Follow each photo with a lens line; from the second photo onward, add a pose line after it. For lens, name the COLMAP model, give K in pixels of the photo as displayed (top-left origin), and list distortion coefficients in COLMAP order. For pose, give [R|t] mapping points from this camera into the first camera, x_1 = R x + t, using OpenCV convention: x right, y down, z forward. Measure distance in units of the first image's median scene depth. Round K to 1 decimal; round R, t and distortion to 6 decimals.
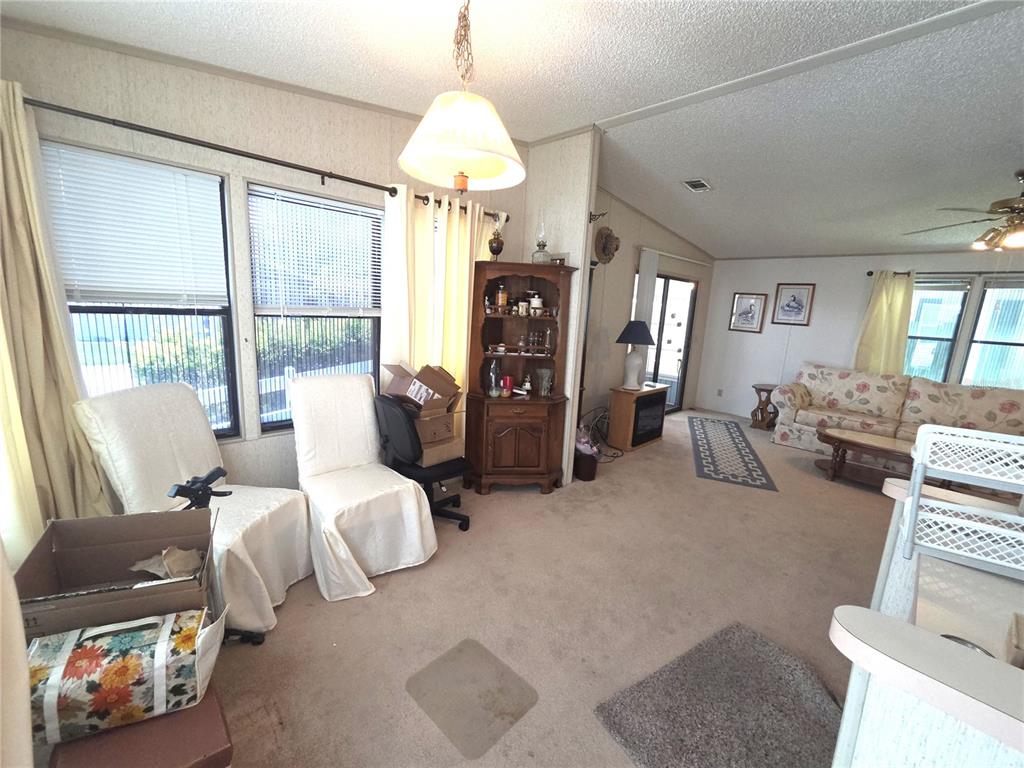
lens RADIAL K [[424.7, 0, 515.3], [0, 424.7, 386.0], [0, 0, 1]] dist [-0.003635, 0.000890]
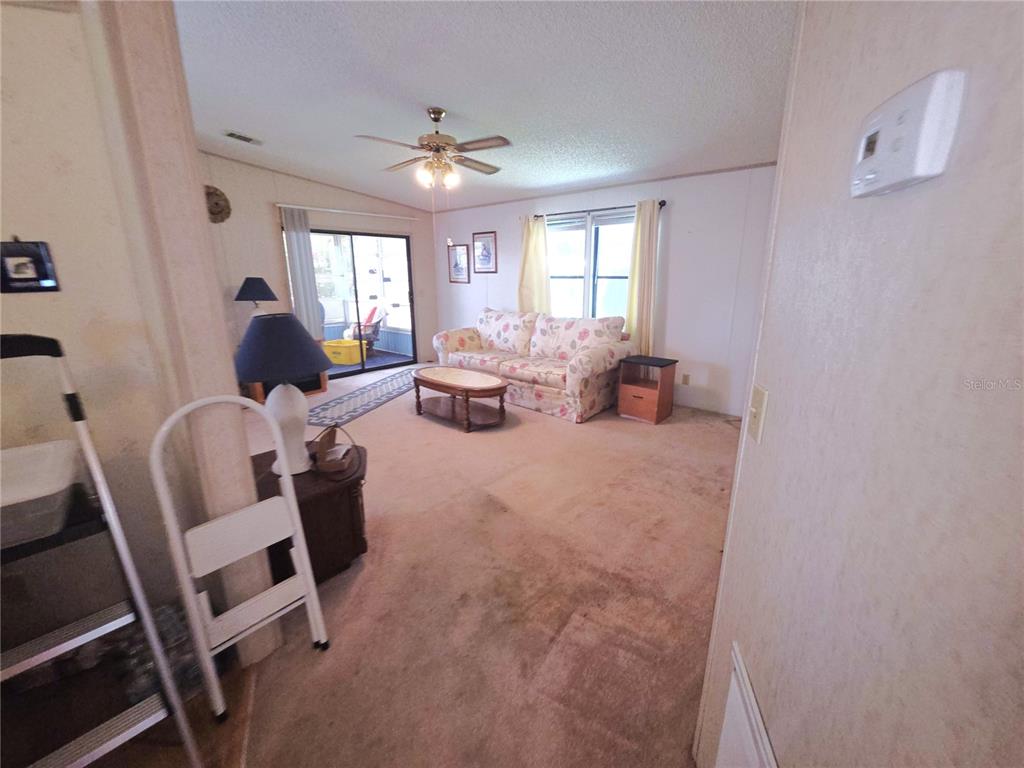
lens RADIAL K [[424.7, 0, 516.3], [0, 424.7, 382.0], [0, 0, 1]] dist [-0.003635, 0.000890]
pose [[0.995040, -0.078860, 0.060640, 0.780647], [0.074931, 0.995098, 0.064545, 0.073972], [-0.065432, -0.059681, 0.996071, -0.073356]]
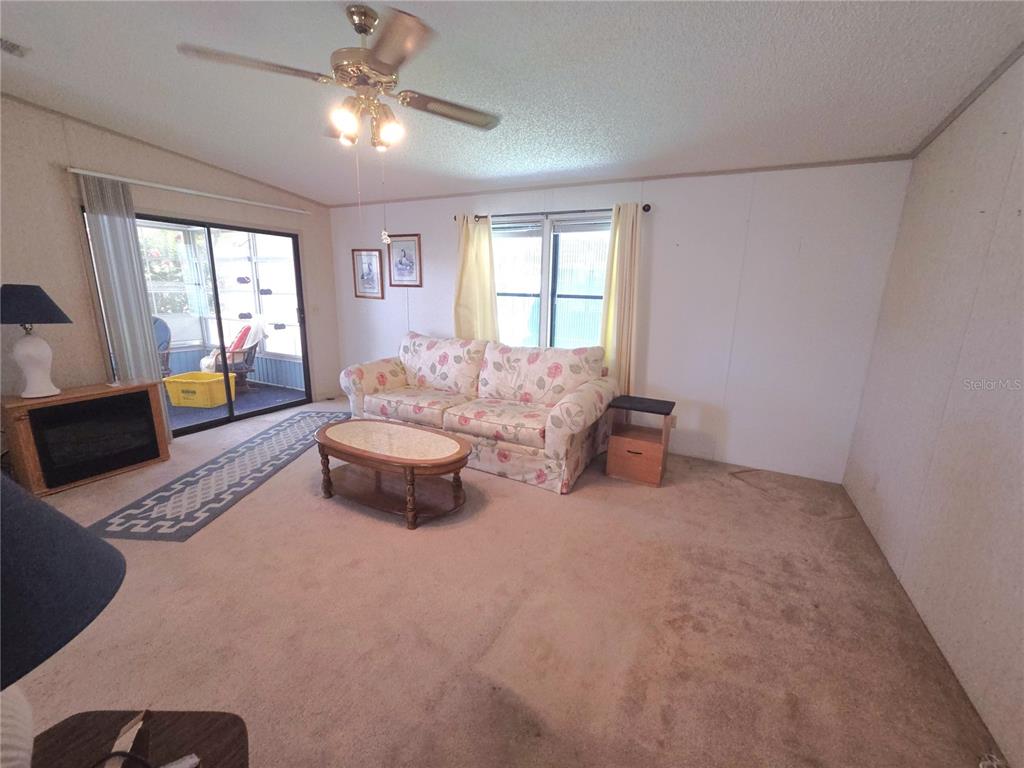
lens RADIAL K [[424.7, 0, 517.6], [0, 424.7, 384.7], [0, 0, 1]] dist [-0.003635, 0.000890]
pose [[0.946678, -0.106297, 0.304142, 0.712277], [0.092066, 0.993895, 0.060799, 0.016307], [-0.308748, -0.029556, 0.950685, 0.187385]]
